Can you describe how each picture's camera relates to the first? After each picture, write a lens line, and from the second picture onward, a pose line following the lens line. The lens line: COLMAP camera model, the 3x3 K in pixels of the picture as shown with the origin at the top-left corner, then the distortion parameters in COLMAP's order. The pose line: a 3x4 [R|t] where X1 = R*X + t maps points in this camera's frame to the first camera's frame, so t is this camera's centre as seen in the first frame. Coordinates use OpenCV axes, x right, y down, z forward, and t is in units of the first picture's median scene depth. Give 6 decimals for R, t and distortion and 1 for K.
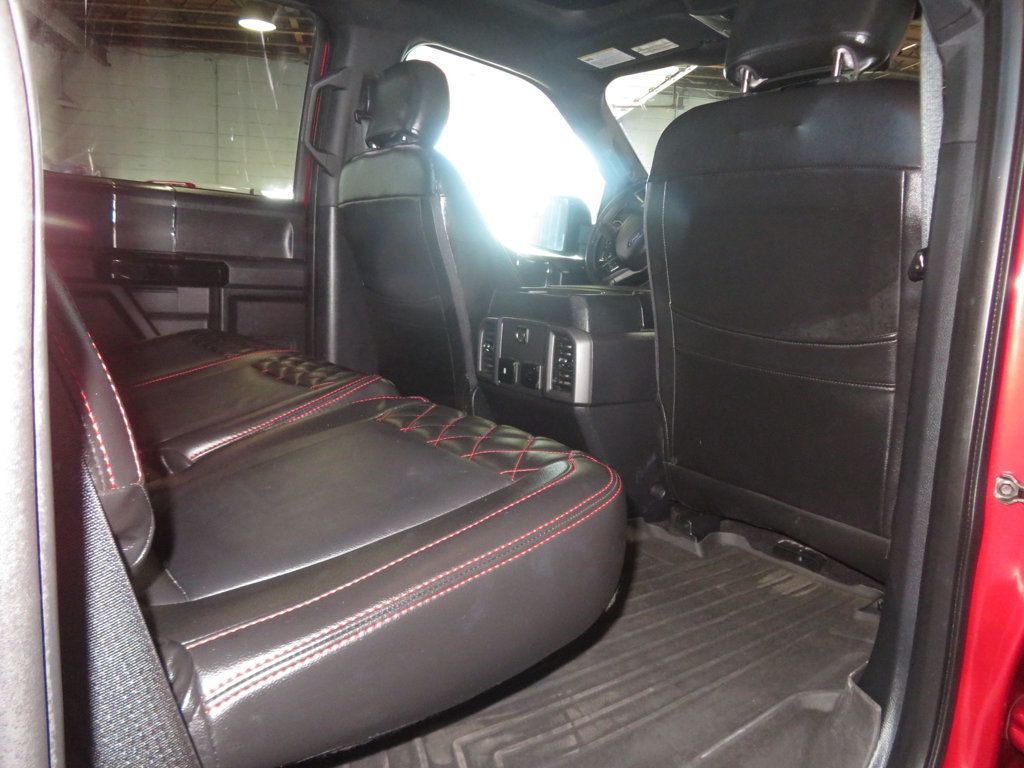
lens RADIAL K [[731.7, 0, 510.0], [0, 731.7, 396.7], [0, 0, 1]] dist [0.001725, 0.001034]
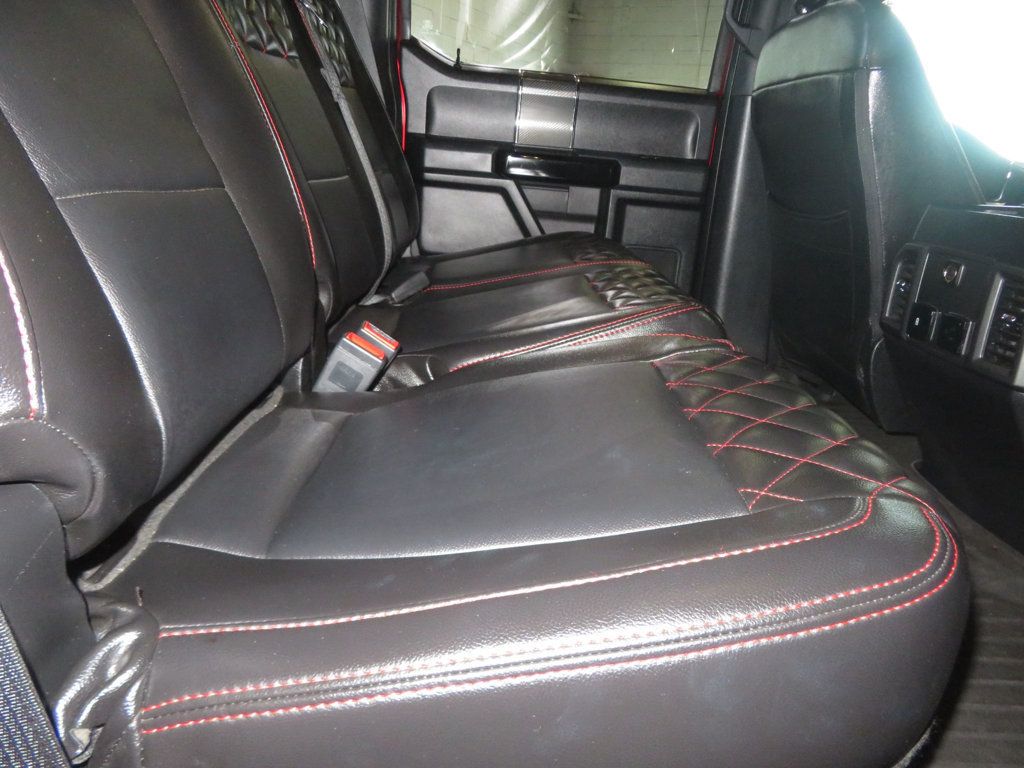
lens RADIAL K [[747.3, 0, 508.3], [0, 747.3, 382.3], [0, 0, 1]] dist [-0.014749, 0.008635]
pose [[0.814537, 0.185269, -0.549732, 0.063423], [-0.135769, 0.982195, 0.129847, -0.014033], [0.564000, -0.031129, 0.825188, 0.146747]]
